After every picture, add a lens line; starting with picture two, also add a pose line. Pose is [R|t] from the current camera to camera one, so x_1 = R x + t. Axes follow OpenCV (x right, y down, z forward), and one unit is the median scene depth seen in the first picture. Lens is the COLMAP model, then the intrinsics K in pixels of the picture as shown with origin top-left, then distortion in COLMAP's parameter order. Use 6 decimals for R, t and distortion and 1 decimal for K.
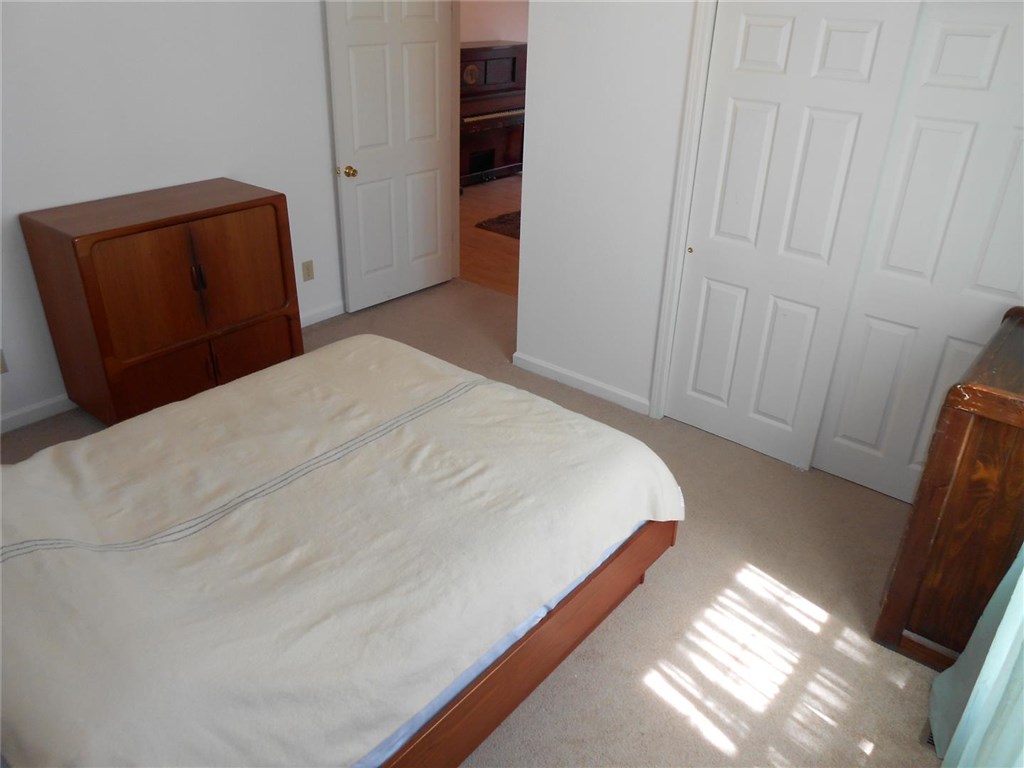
lens RADIAL K [[787.8, 0, 524.8], [0, 787.8, 388.3], [0, 0, 1]] dist [-0.072067, 0.105112]
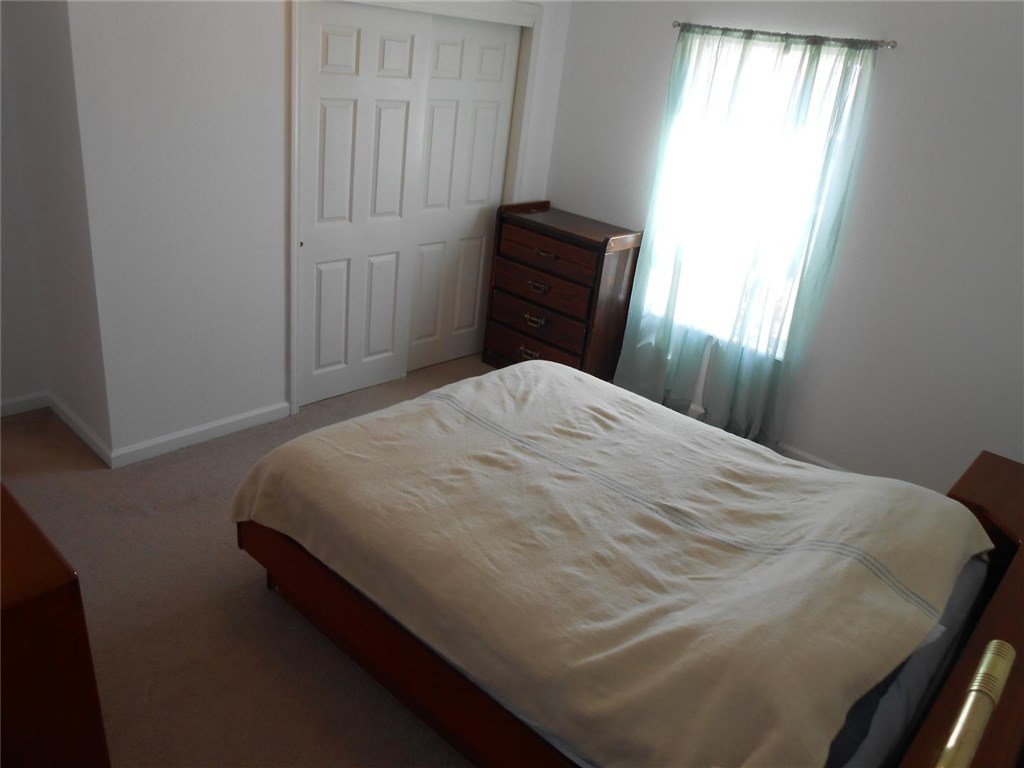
lens RADIAL K [[787.8, 0, 524.8], [0, 787.8, 388.3], [0, 0, 1]] dist [-0.072067, 0.105112]
pose [[0.050196, -0.430223, 0.901326, -0.914647], [0.354792, 0.851282, 0.386577, -0.352001], [-0.933597, 0.300379, 0.195370, 0.643770]]
